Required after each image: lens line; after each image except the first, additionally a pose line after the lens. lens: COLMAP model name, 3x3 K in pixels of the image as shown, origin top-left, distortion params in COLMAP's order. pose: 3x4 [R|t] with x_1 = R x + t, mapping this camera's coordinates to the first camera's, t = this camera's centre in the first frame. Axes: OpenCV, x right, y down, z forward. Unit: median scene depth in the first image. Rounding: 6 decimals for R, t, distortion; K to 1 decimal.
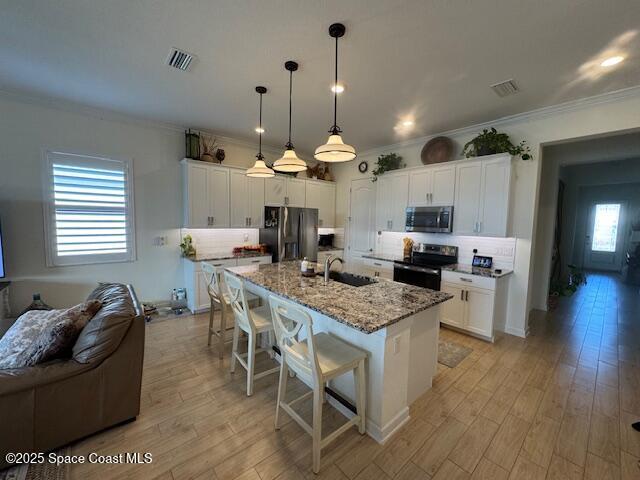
lens RADIAL K [[255.3, 0, 321.6], [0, 255.3, 237.5], [0, 0, 1]] dist [0.003401, 0.000305]
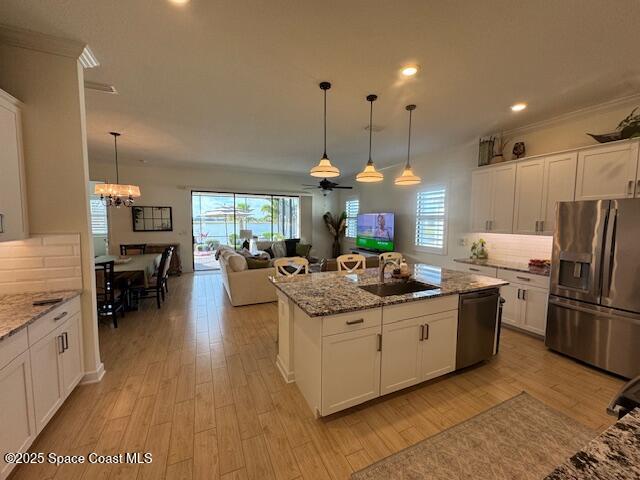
lens RADIAL K [[255.3, 0, 320.8], [0, 255.3, 240.0], [0, 0, 1]] dist [0.003401, 0.000305]
pose [[-0.271136, 0.043948, -0.961537, 0.658970], [-0.078926, 0.994578, 0.067714, -0.024298], [0.959300, 0.094250, -0.266198, 0.651630]]
